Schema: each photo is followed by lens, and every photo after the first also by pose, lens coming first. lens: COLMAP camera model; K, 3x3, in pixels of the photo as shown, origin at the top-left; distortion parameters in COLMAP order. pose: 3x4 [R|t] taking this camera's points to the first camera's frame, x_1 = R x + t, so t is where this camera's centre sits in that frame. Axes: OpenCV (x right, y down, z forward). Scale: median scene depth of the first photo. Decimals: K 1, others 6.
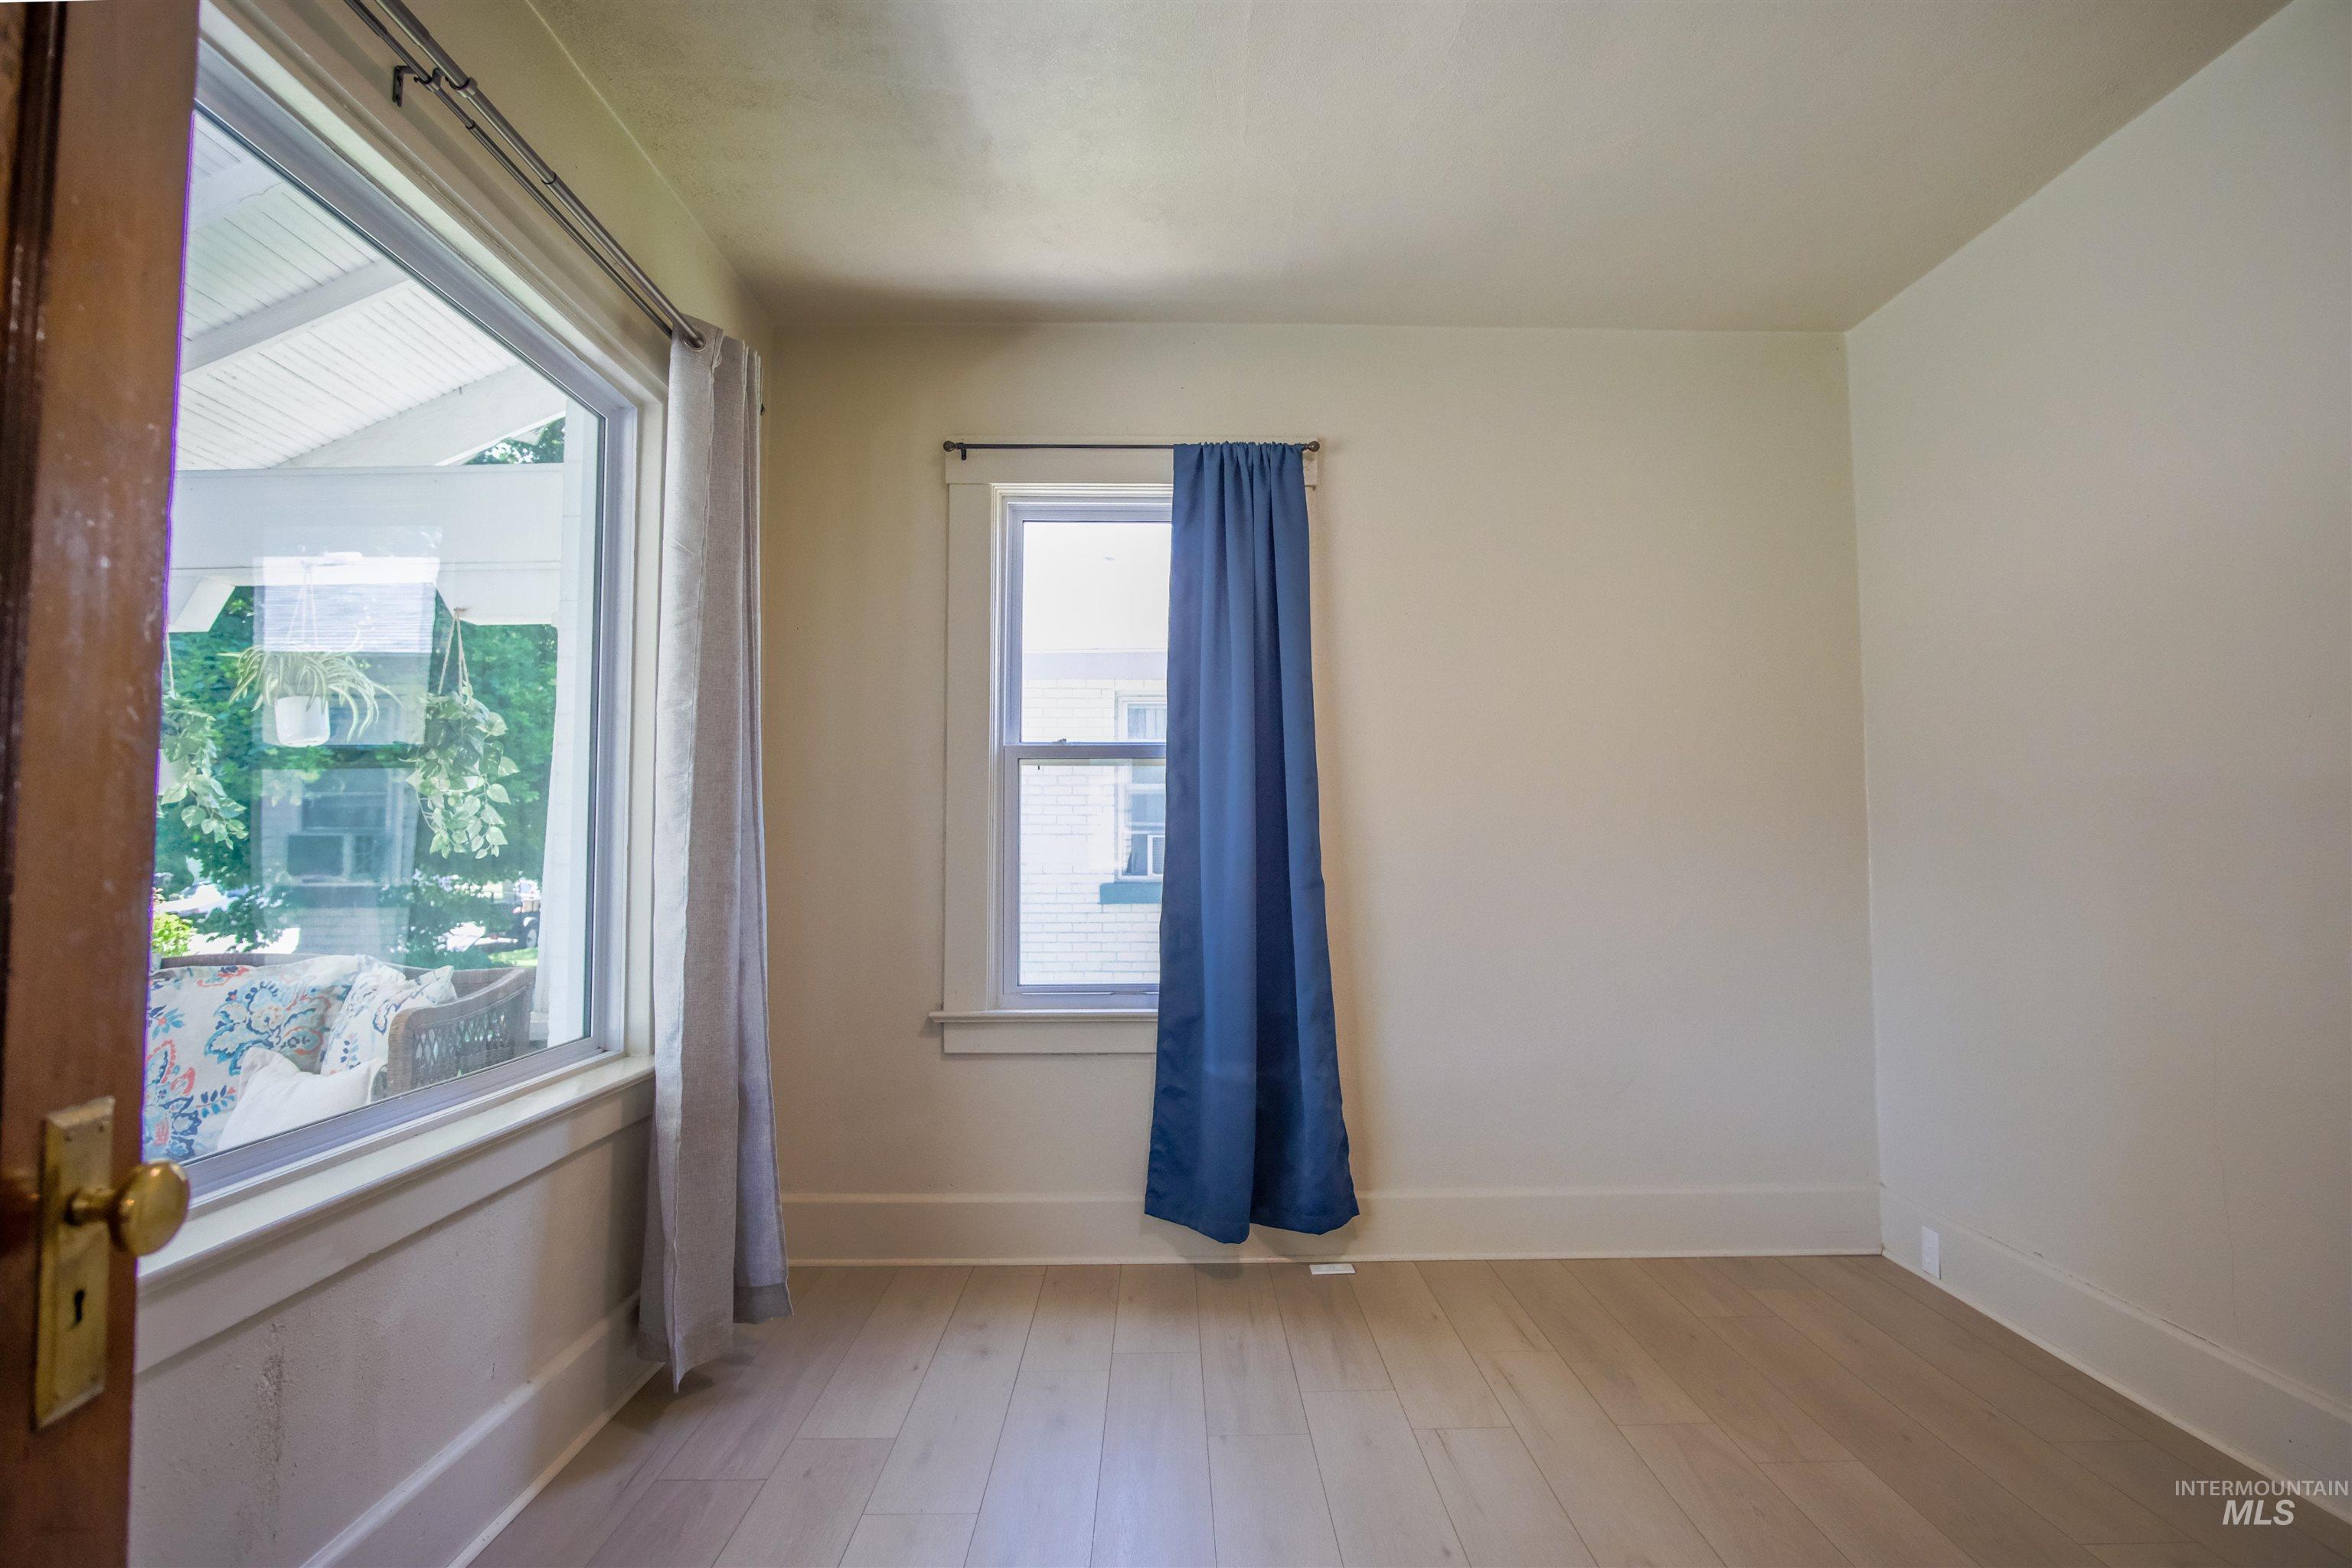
lens RADIAL K [[1276.8, 0, 1187.2], [0, 1276.8, 754.3], [0, 0, 1]] dist [-0.037456, 0.011726]
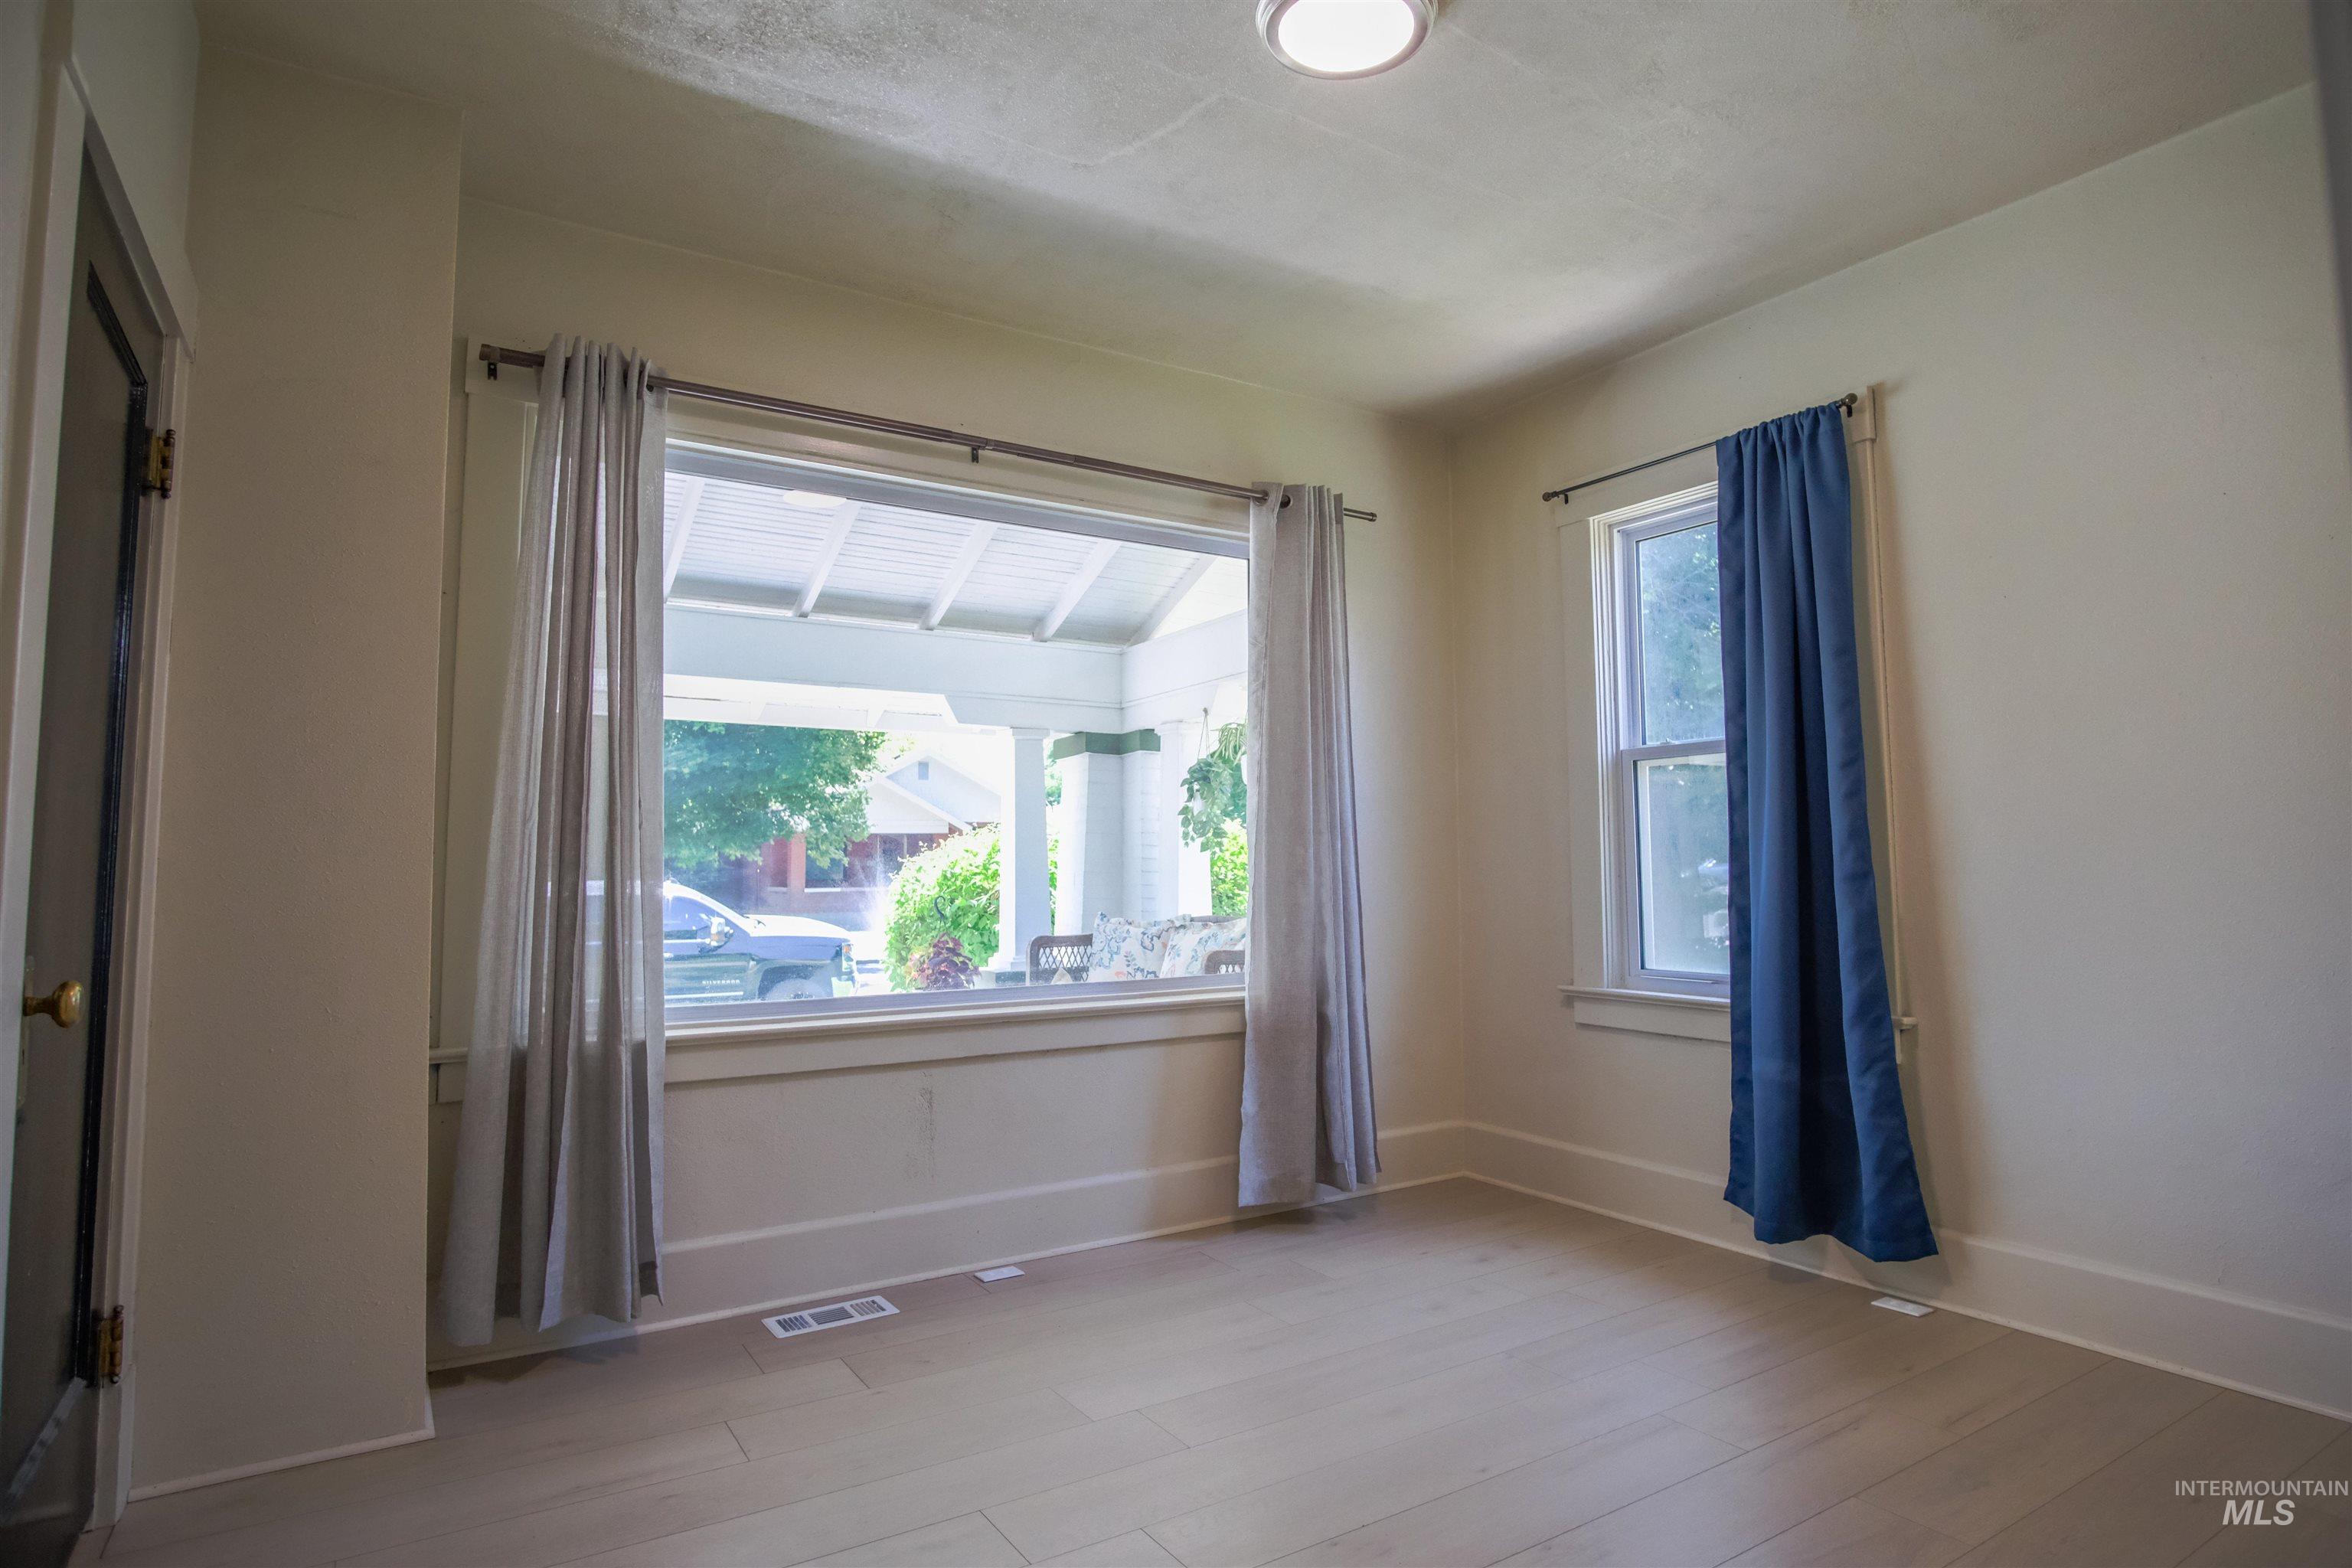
lens RADIAL K [[1203.4, 0, 1180.6], [0, 1203.4, 753.9], [0, 0, 1]] dist [-0.033881, 0.009349]
pose [[0.540663, -0.074734, -0.837913, 0.553705], [0.068127, 0.996664, -0.044934, 0.018300], [0.838476, -0.032790, 0.543951, 0.126391]]
